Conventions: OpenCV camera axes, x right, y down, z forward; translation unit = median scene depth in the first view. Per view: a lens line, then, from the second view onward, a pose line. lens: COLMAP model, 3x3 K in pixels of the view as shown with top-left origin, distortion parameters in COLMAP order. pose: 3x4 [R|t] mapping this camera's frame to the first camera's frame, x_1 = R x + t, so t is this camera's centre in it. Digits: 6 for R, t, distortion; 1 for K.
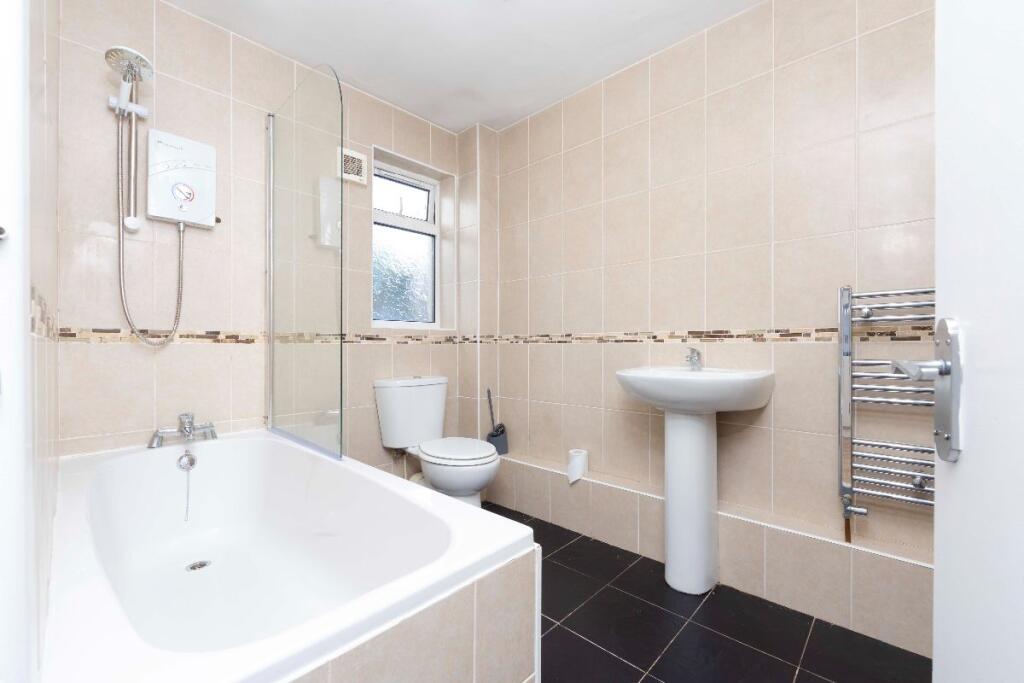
lens RADIAL K [[417.5, 0, 519.3], [0, 417.5, 345.6], [0, 0, 1]] dist [-0.003741, -0.000213]
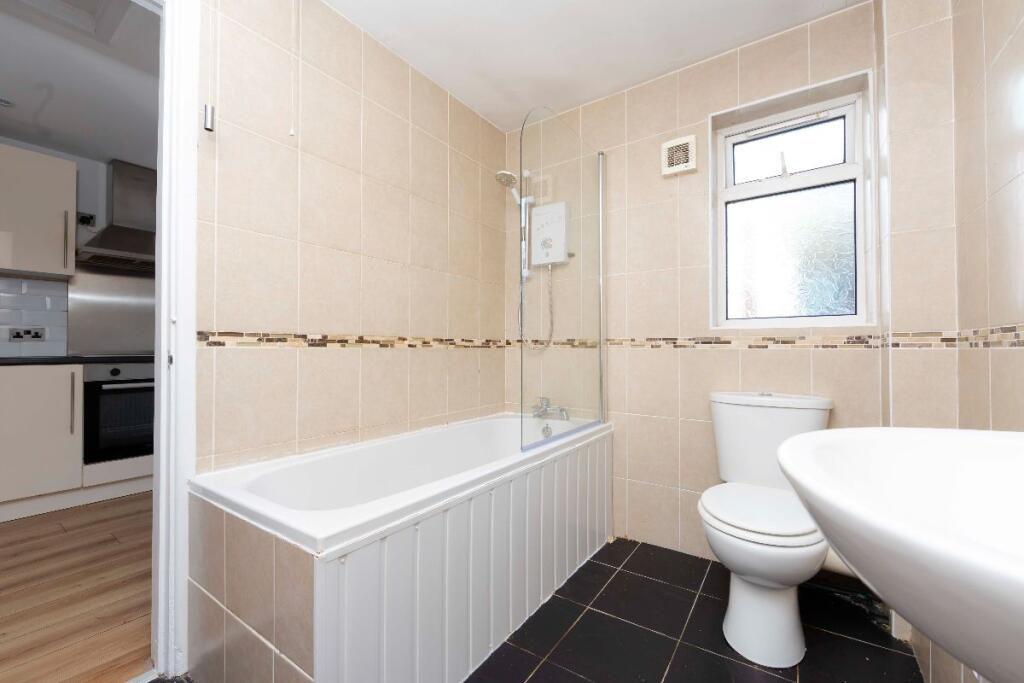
lens RADIAL K [[417.5, 0, 516.2], [0, 417.5, 344.7], [0, 0, 1]] dist [-0.003741, -0.000213]
pose [[0.157729, -0.010362, -0.987428, 0.416674], [-0.002626, 0.999937, -0.010913, -0.001659], [0.987479, 0.004314, 0.157691, 0.467295]]
